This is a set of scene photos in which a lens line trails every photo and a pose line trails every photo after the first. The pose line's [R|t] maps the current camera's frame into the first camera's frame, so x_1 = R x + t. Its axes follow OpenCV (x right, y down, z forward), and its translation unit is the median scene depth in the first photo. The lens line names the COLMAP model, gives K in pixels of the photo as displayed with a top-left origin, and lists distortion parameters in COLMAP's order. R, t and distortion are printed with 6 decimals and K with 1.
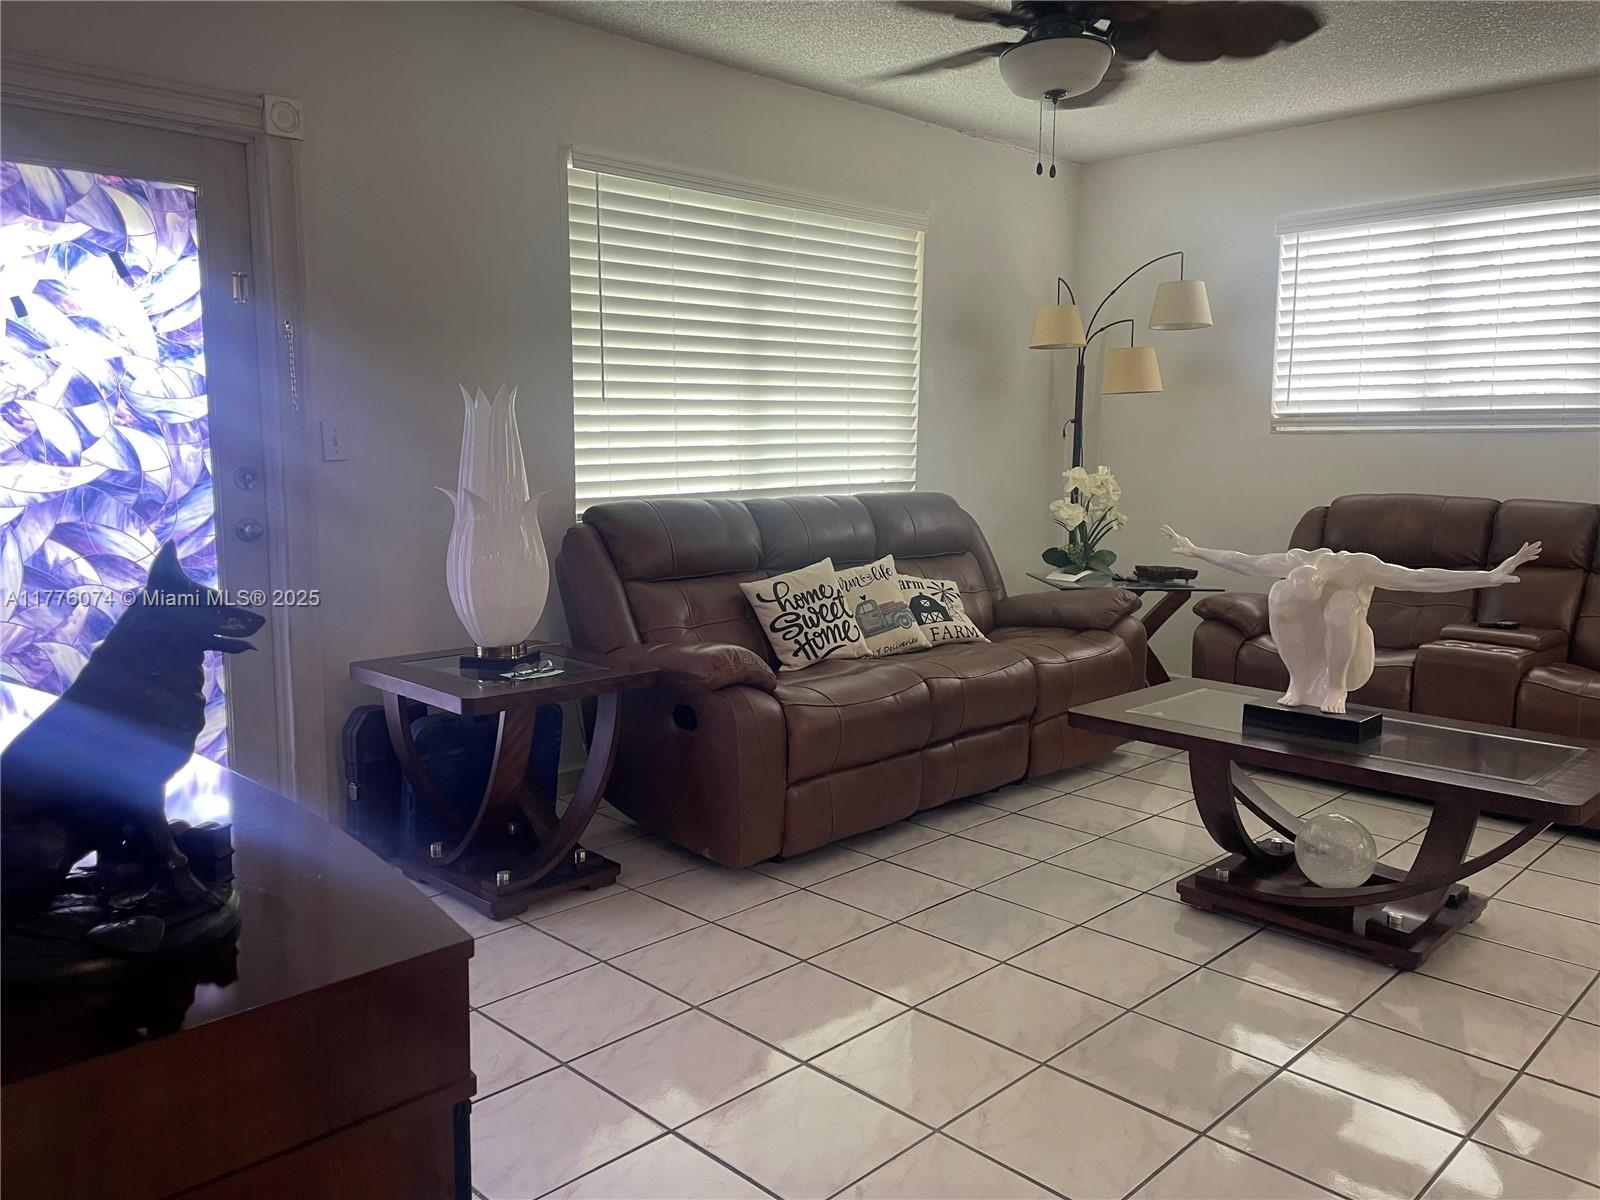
lens RADIAL K [[1219.6, 0, 800.0], [0, 1219.6, 600.0], [0, 0, 1]] dist [0.096515, -0.104664]
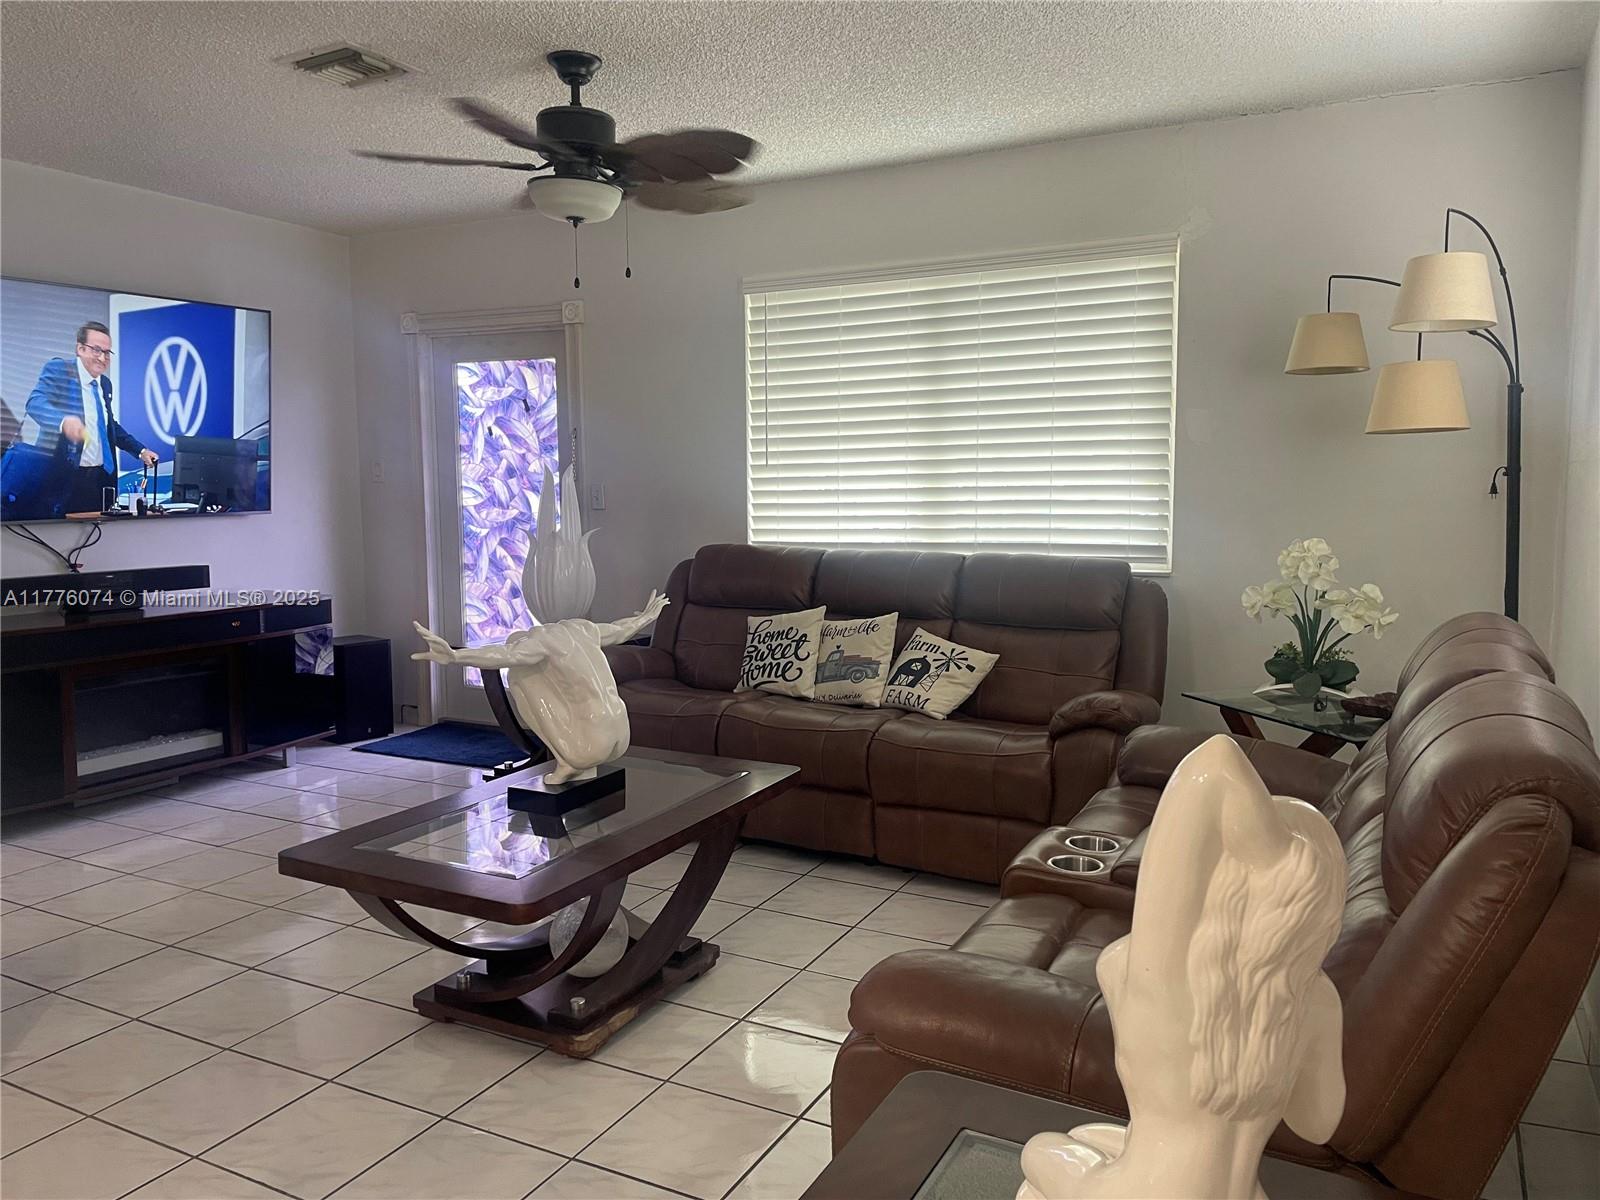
lens RADIAL K [[1219.6, 0, 800.0], [0, 1219.6, 600.0], [0, 0, 1]] dist [0.096515, -0.104664]
pose [[0.287751, 0.091262, -0.953347, 1.075296], [-0.124280, 0.990591, 0.057315, -0.101470], [0.949607, 0.101989, 0.296385, 0.664786]]
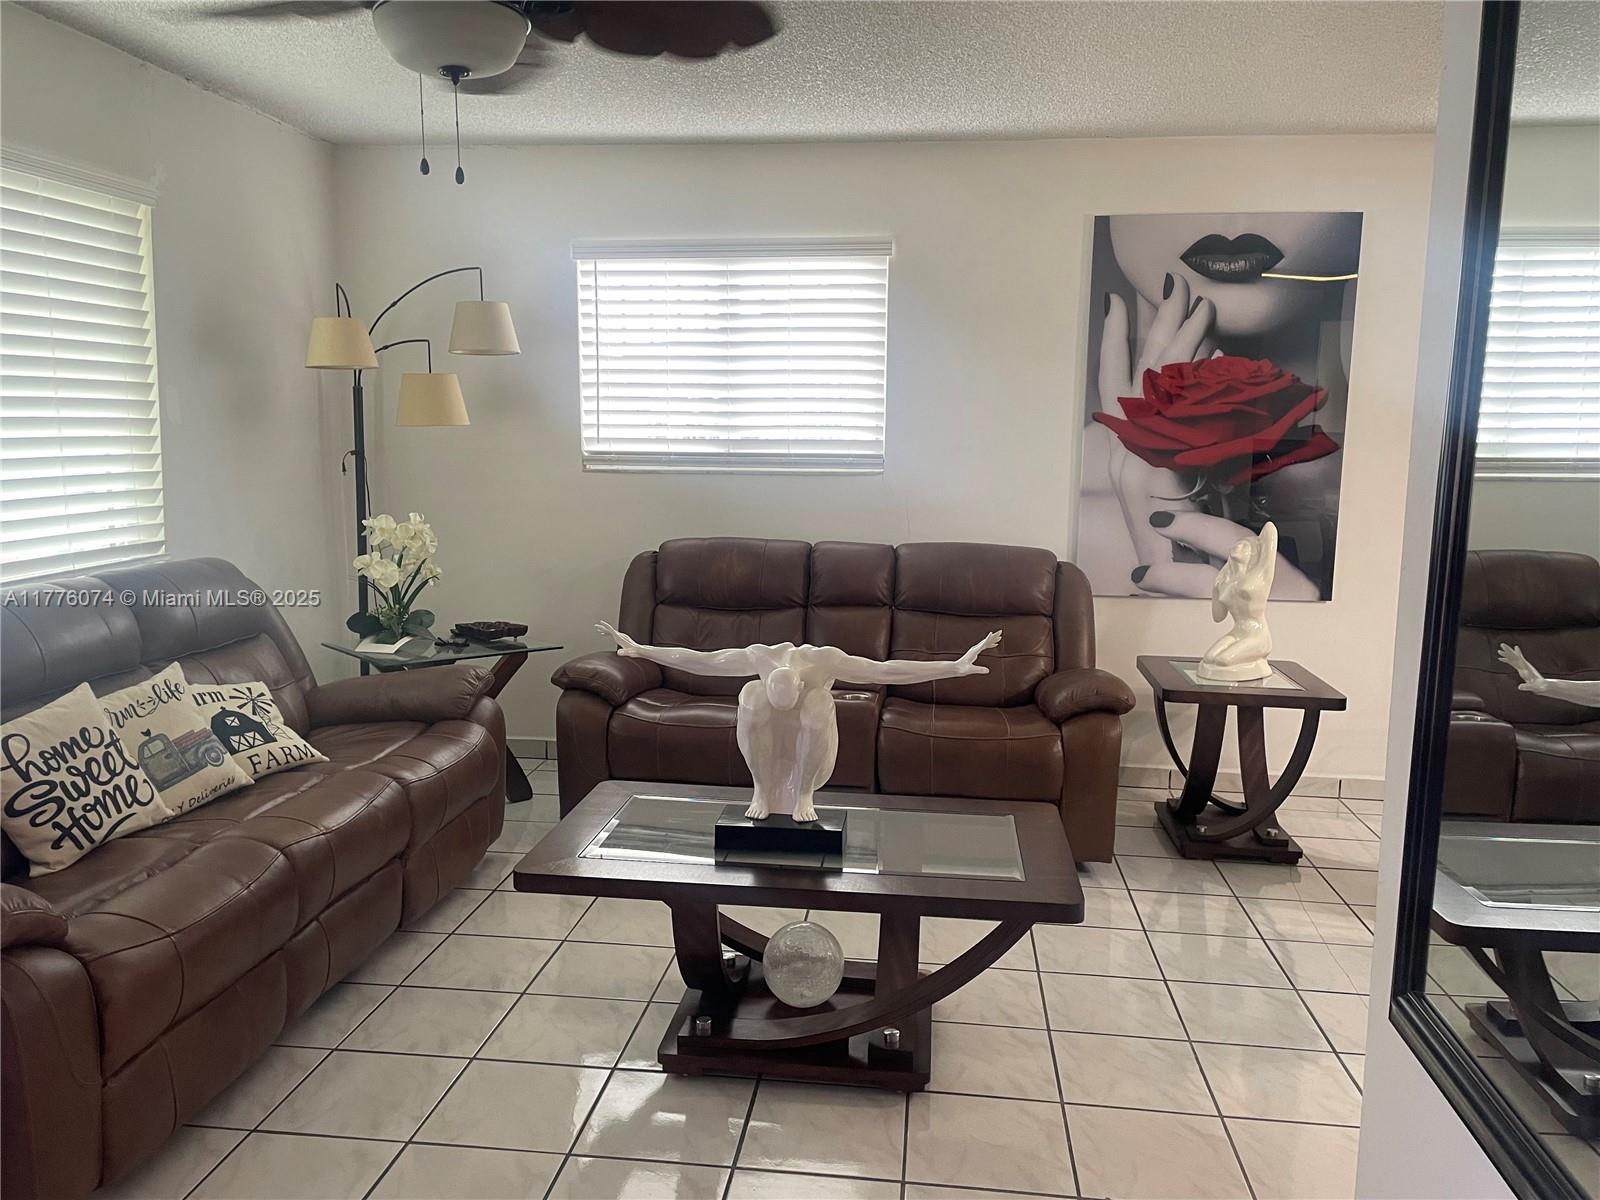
lens RADIAL K [[1219.6, 0, 800.0], [0, 1219.6, 600.0], [0, 0, 1]] dist [0.096515, -0.104664]
pose [[0.790682, -0.079613, 0.607028, -0.079503], [0.072700, 0.996703, 0.036025, -0.077738], [-0.607895, 0.015646, 0.793863, 0.215610]]
